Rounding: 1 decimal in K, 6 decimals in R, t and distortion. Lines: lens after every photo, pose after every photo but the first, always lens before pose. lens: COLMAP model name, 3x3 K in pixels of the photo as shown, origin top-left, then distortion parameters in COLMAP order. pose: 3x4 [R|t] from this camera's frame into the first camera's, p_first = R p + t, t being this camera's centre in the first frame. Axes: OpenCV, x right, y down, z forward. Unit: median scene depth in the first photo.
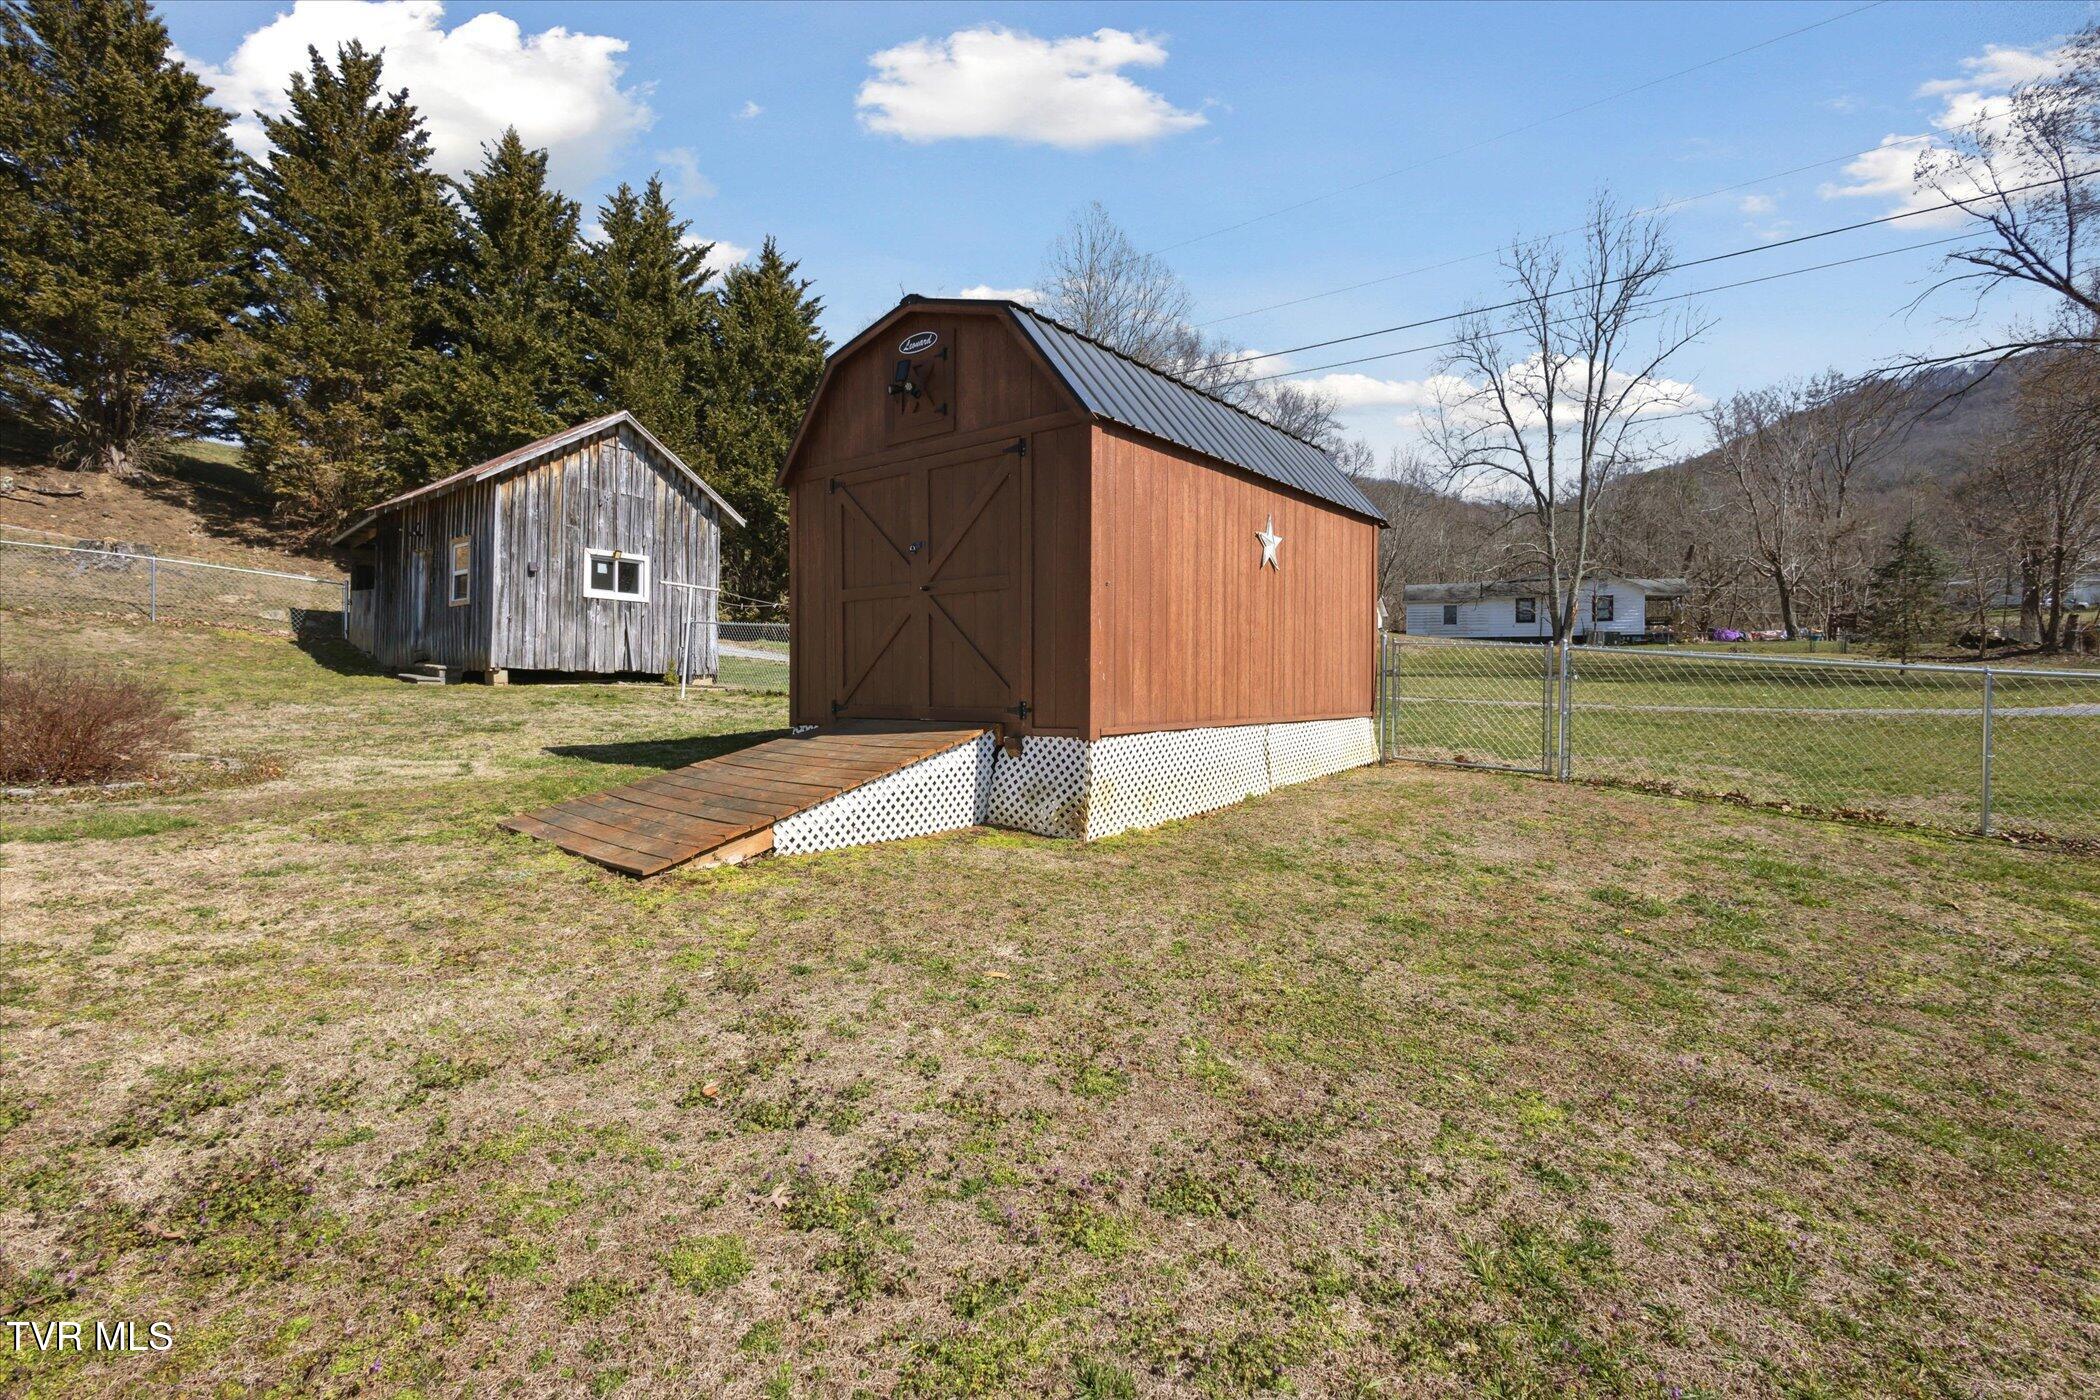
lens RADIAL K [[987.6, 0, 1054.8], [0, 987.6, 699.7], [0, 0, 1]] dist [0.013029, -0.001395]
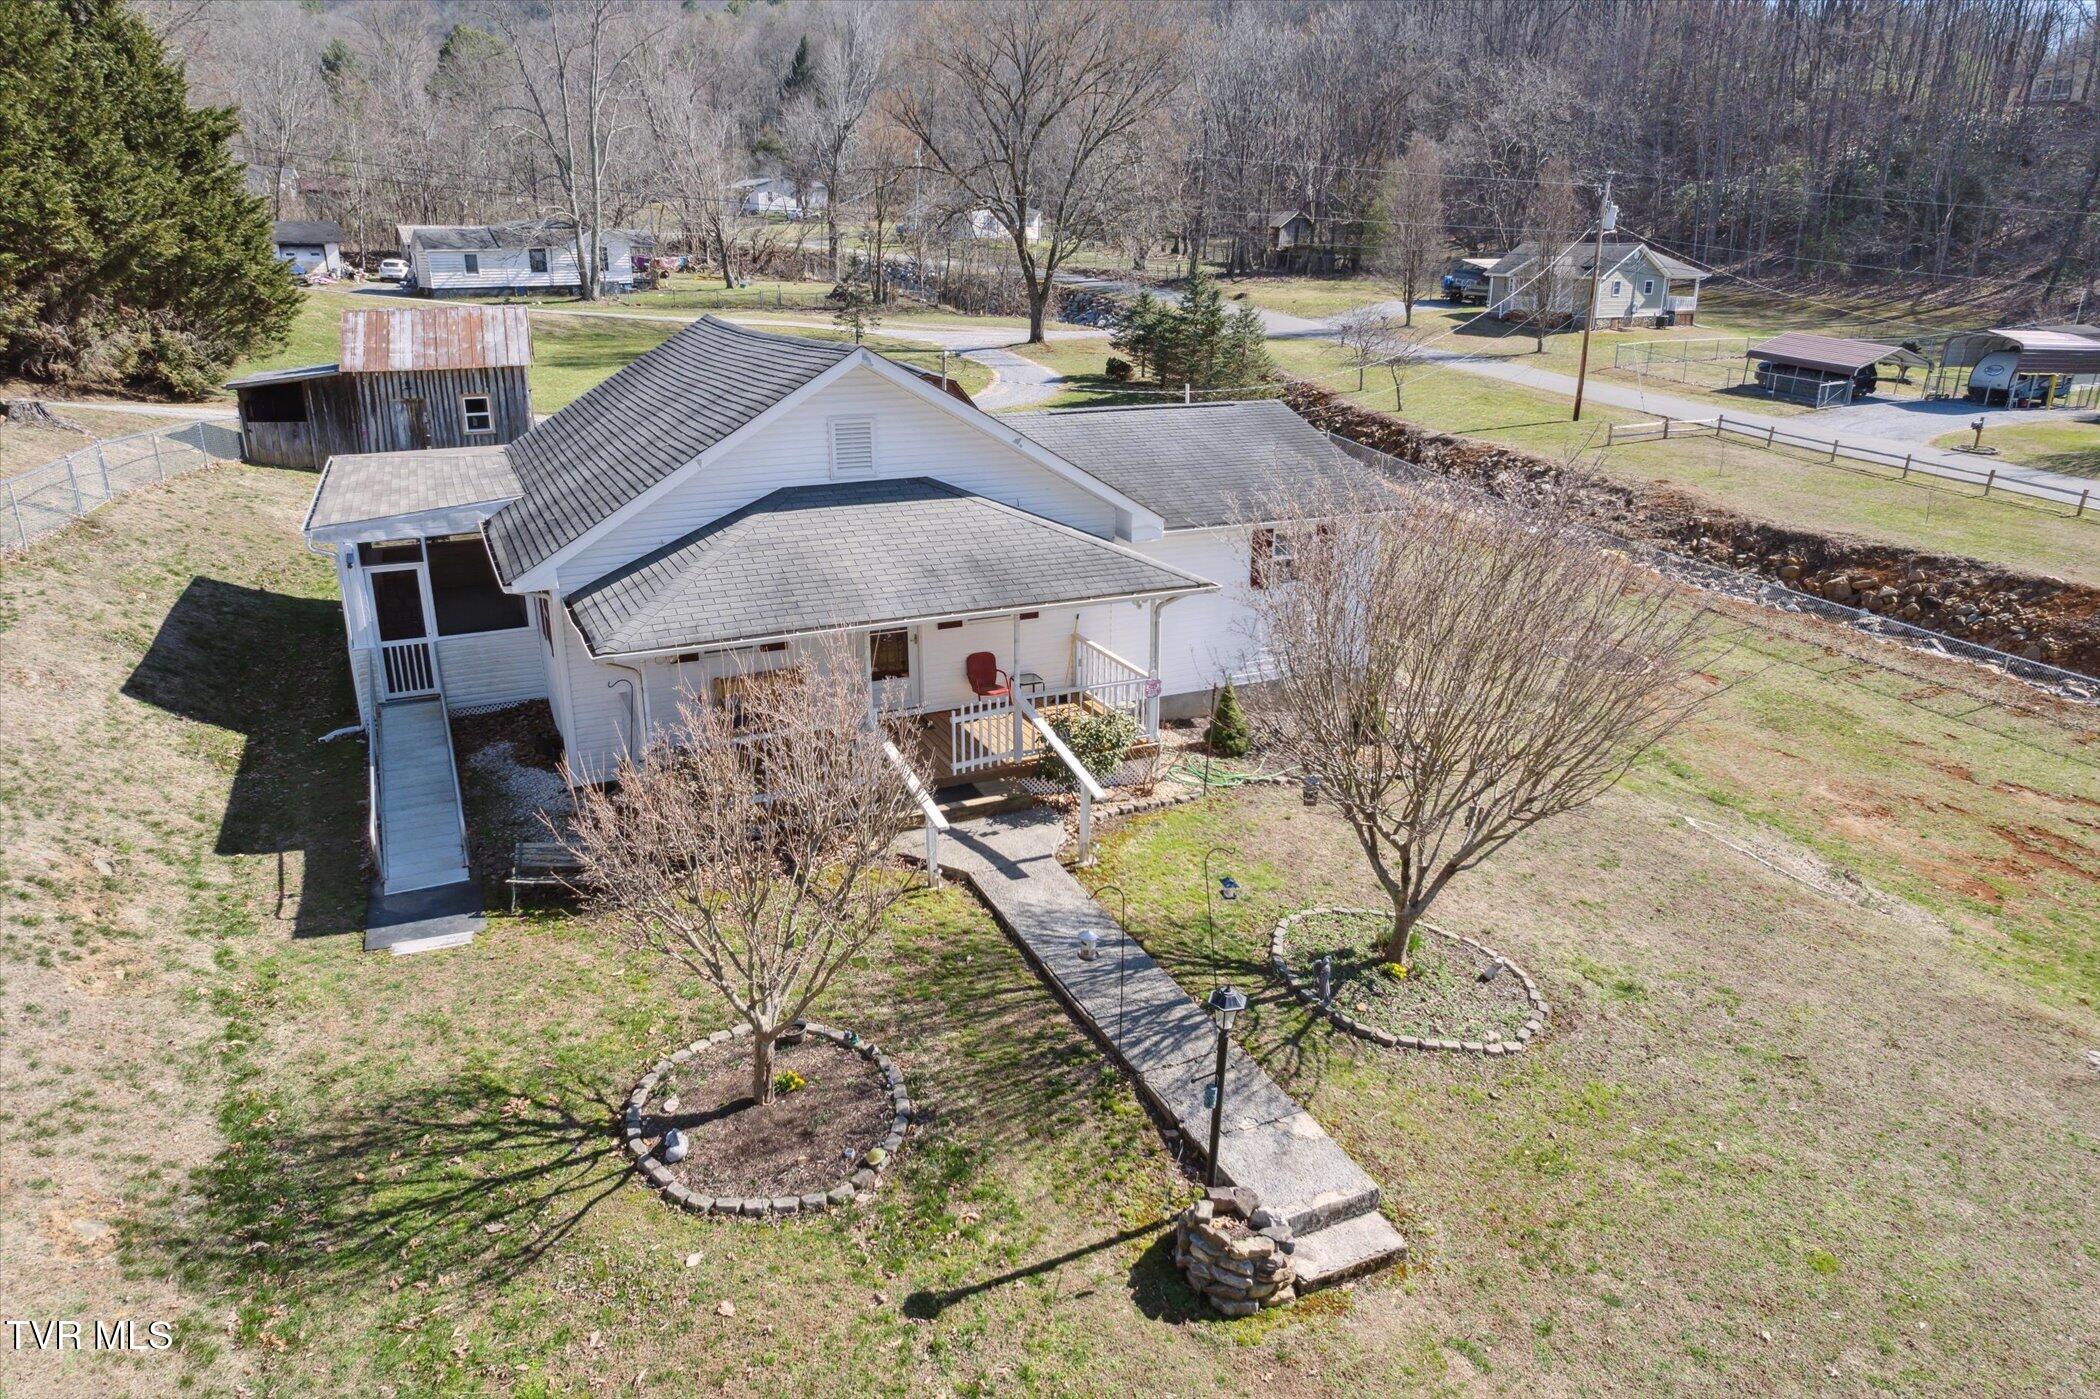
lens RADIAL K [[1460.0, 0, 1050.0], [0, 1460.0, 699.5], [0, 0, 1]] dist [0.001095, -0.000550]
pose [[0.520065, -0.274398, 0.808850, -1.389627], [0.013554, 0.949523, 0.313406, -0.269238], [-0.854019, -0.152029, 0.497533, -0.721818]]
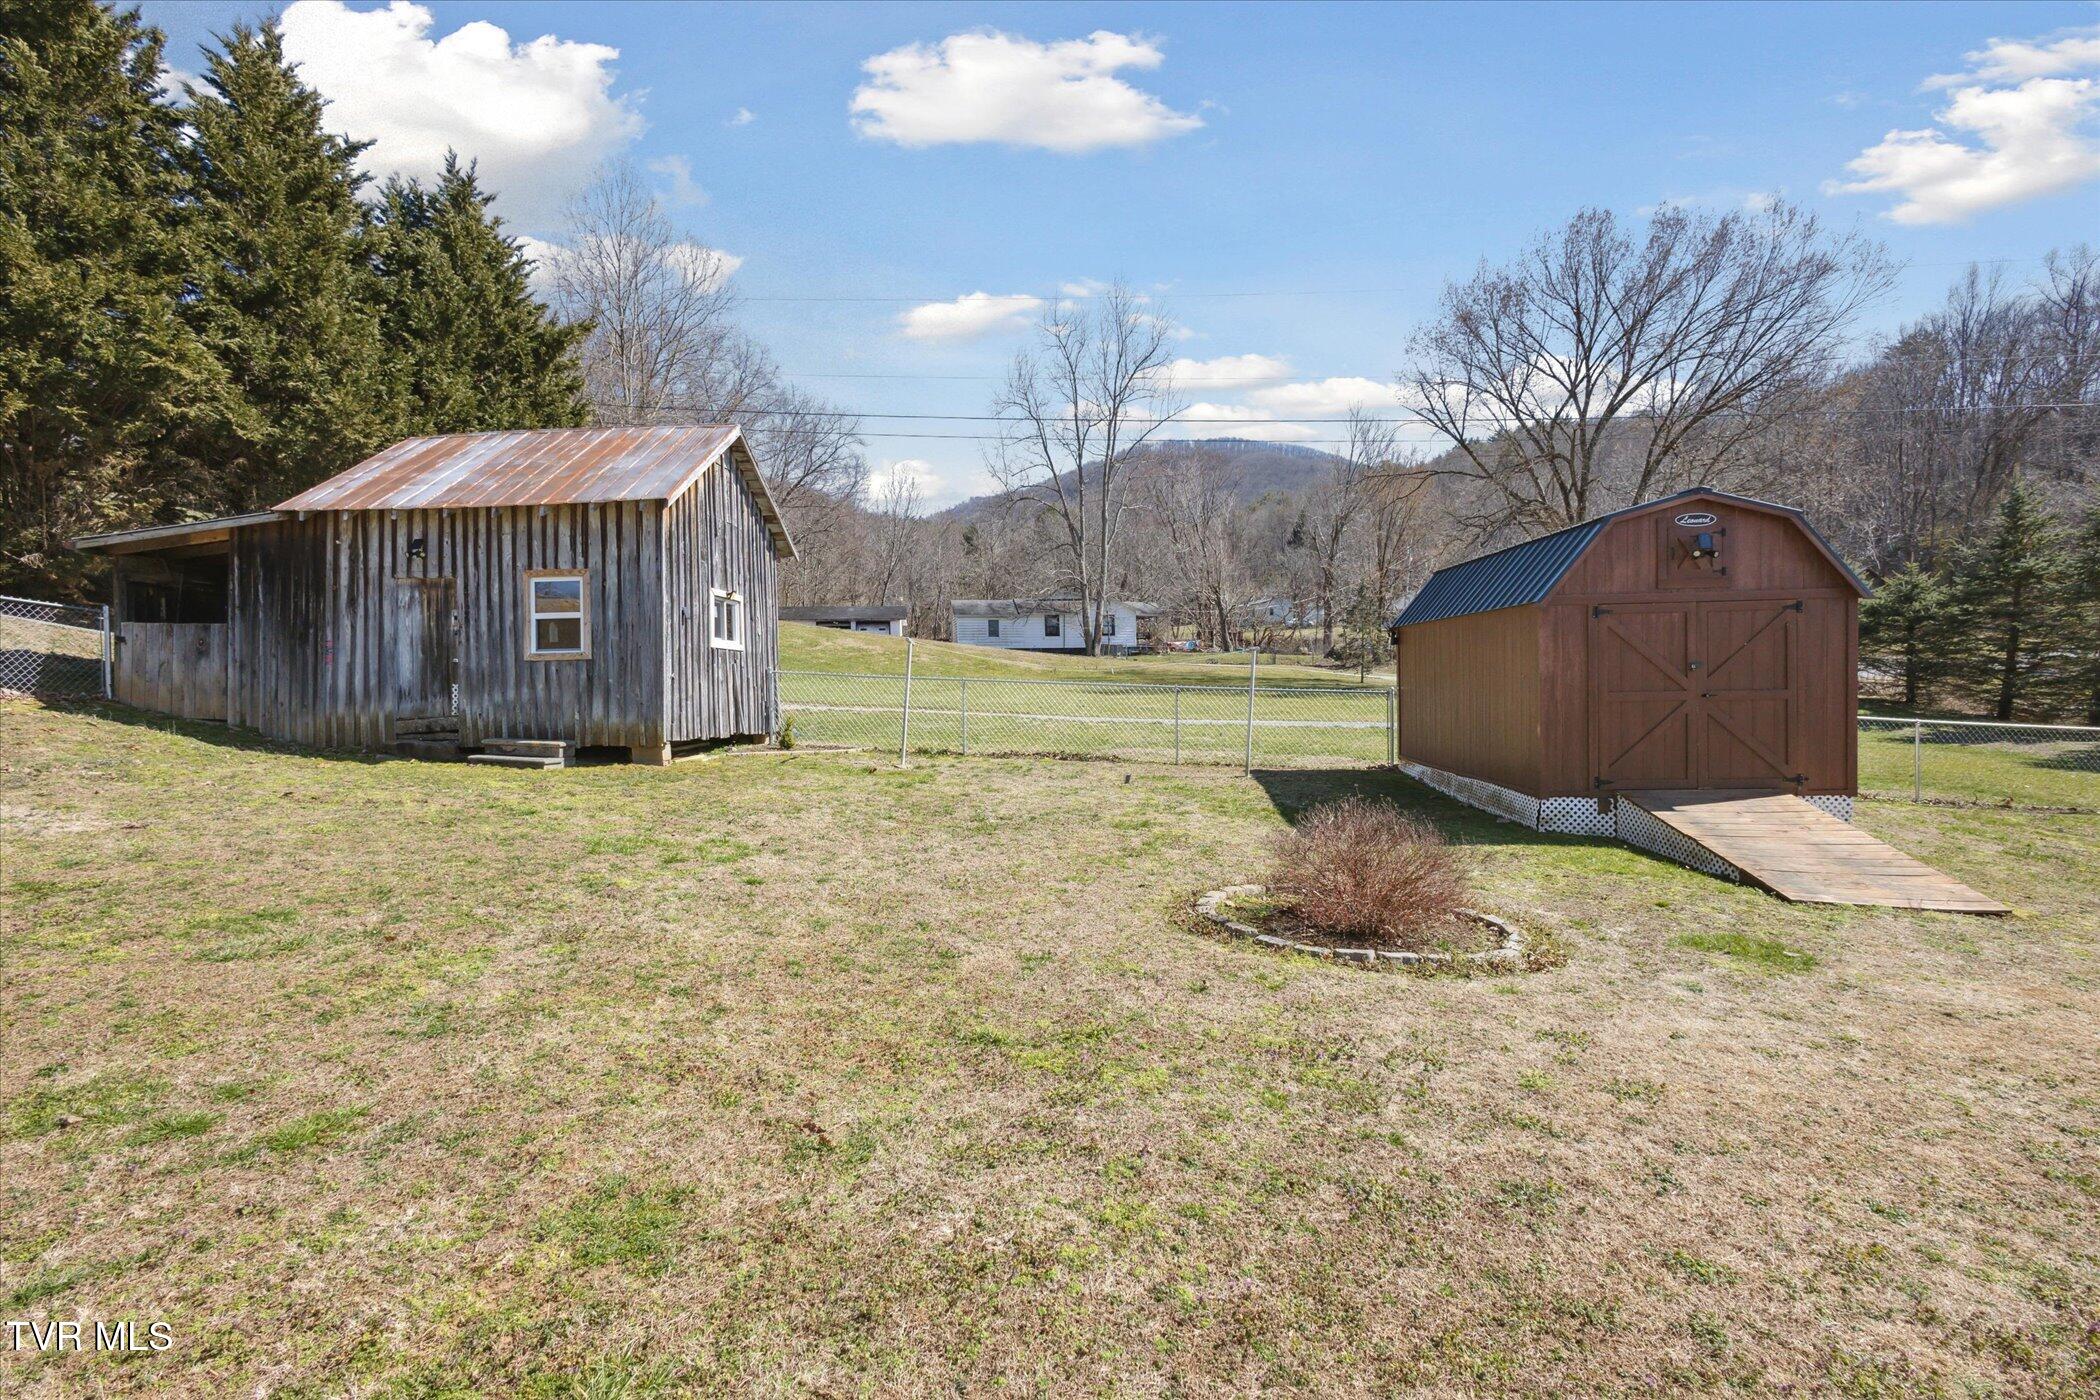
lens RADIAL K [[987.6, 0, 1054.8], [0, 987.6, 699.7], [0, 0, 1]] dist [0.013029, -0.001395]
pose [[0.809874, -0.030657, 0.585802, -0.451699], [0.027479, 0.999520, 0.014320, -0.040065], [-0.585959, 0.004500, 0.810328, 0.104351]]
